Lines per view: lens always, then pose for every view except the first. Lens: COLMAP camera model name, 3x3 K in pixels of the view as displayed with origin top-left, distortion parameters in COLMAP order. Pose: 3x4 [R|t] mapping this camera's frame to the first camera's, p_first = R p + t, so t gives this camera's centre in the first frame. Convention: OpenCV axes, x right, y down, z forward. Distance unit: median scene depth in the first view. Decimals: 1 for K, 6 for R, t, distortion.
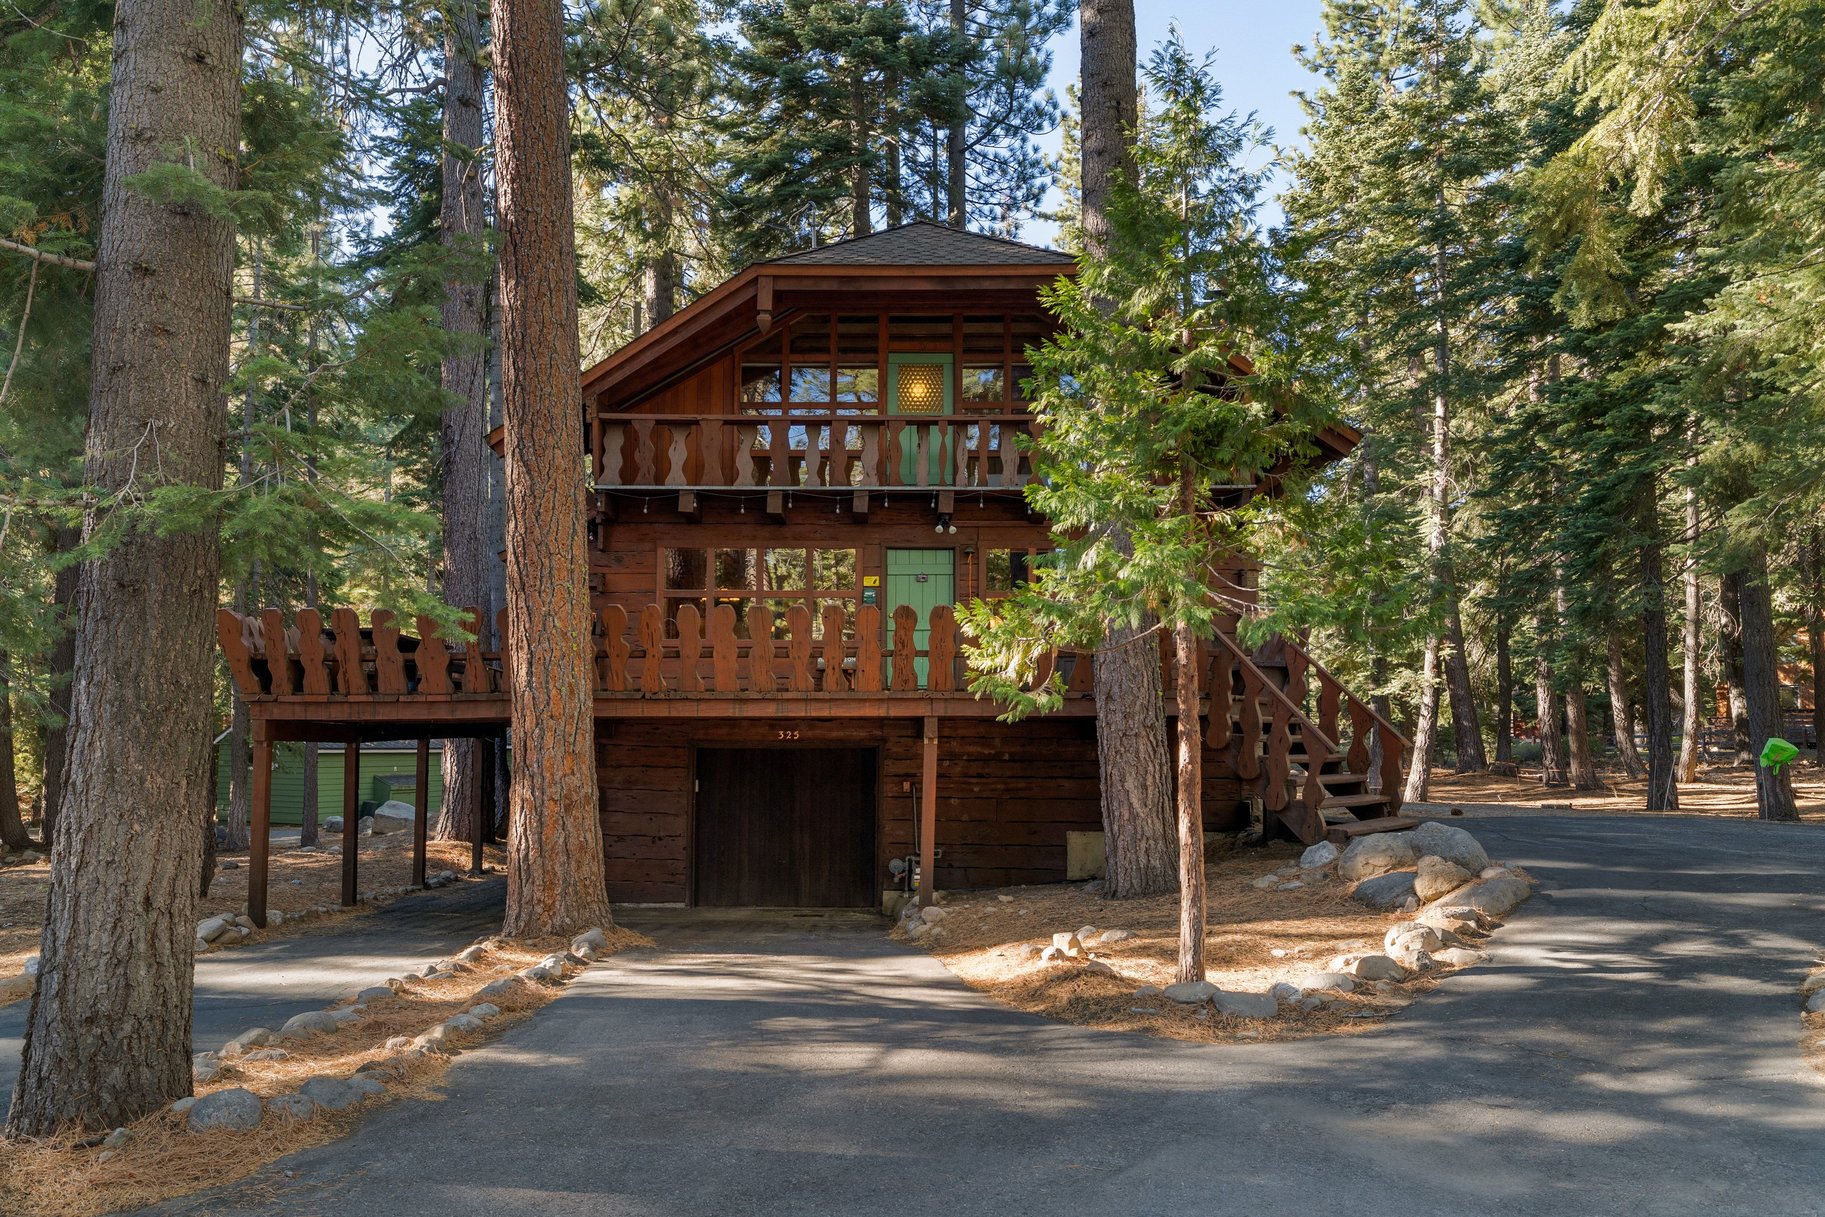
lens RADIAL K [[1222.2, 0, 883.1], [0, 1222.2, 680.1], [0, 0, 1]] dist [-0.003566, -0.000218]
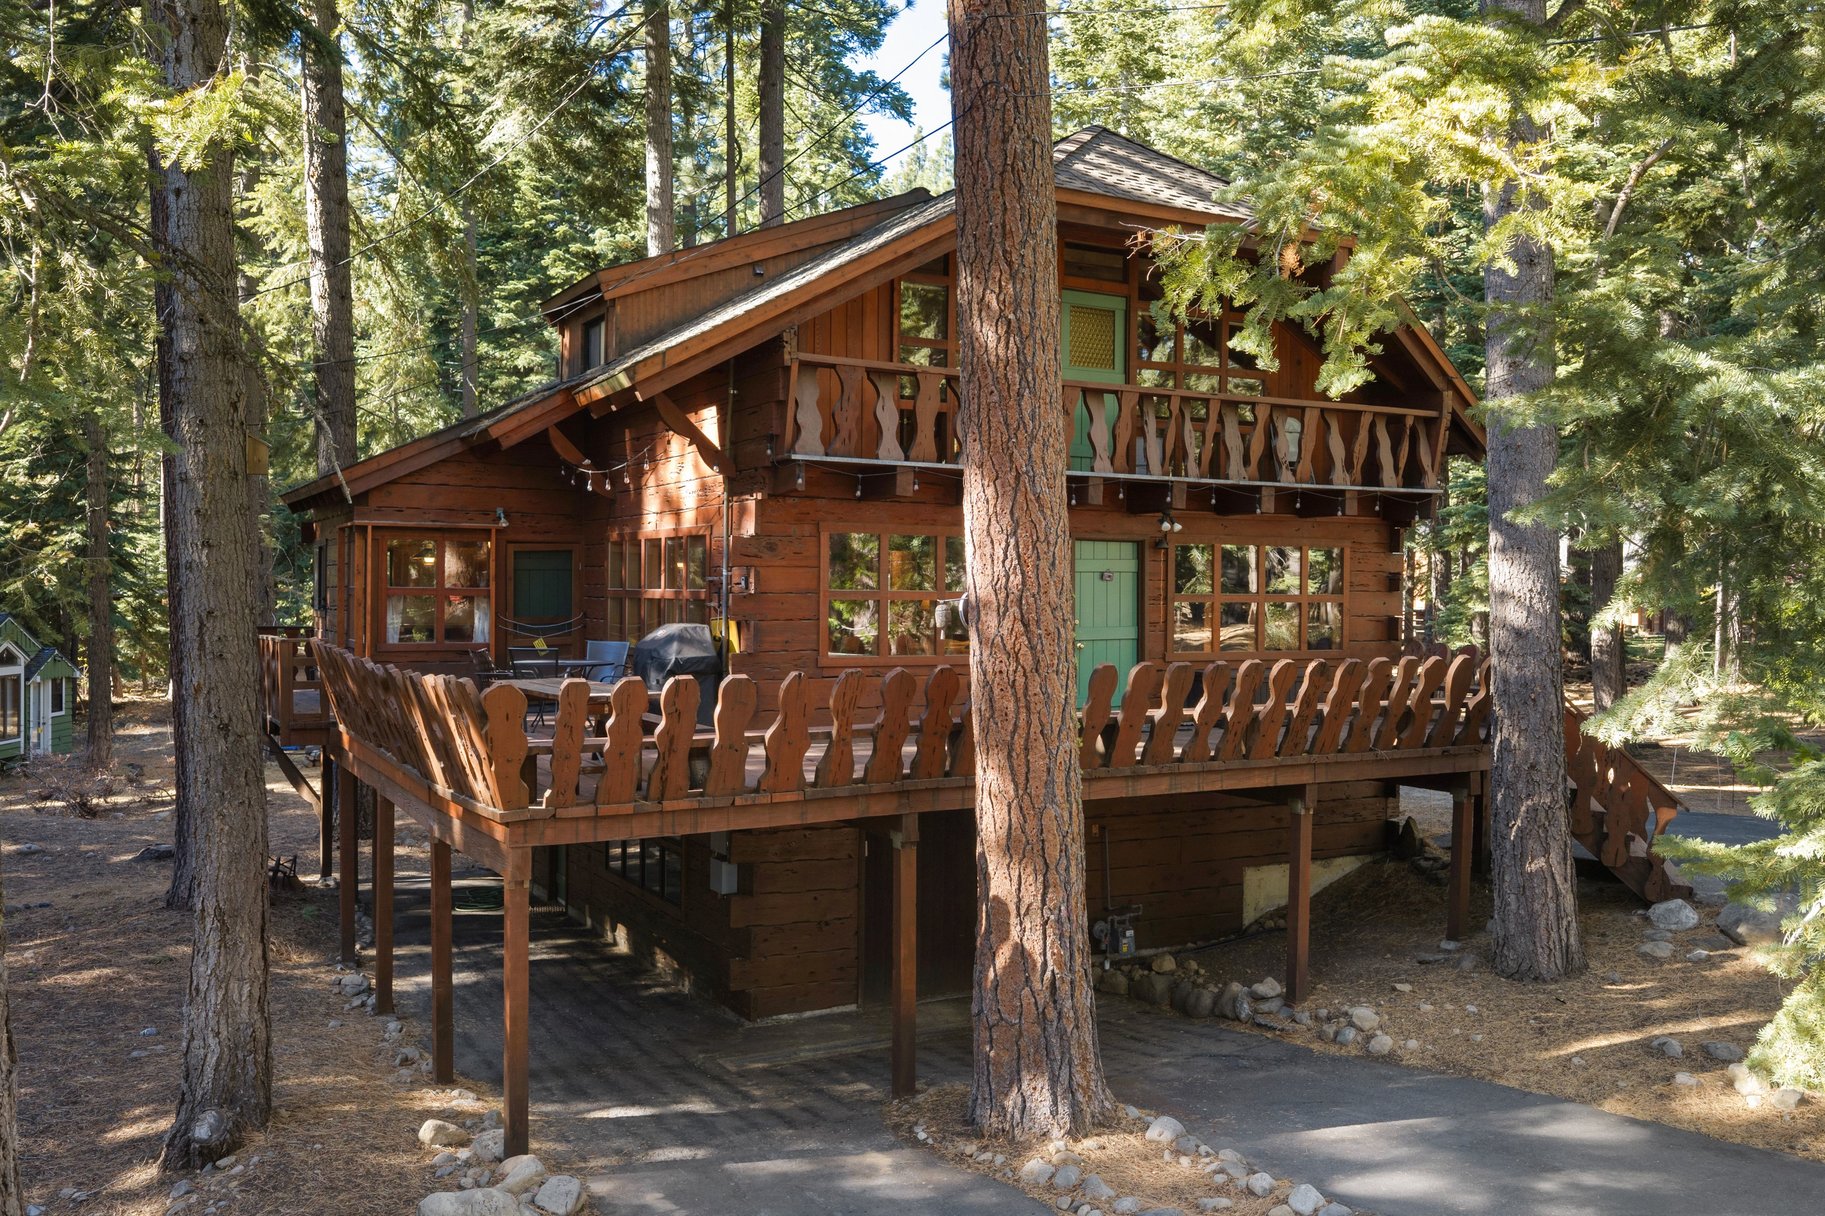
lens RADIAL K [[1522.2, 0, 897.3], [0, 1522.2, 610.2], [0, 0, 1]] dist [0.004673, -0.000580]
pose [[0.866767, -0.005308, 0.498684, -0.644457], [-0.030493, 0.997508, 0.063619, -0.129902], [-0.497779, -0.070349, 0.864446, 0.197478]]
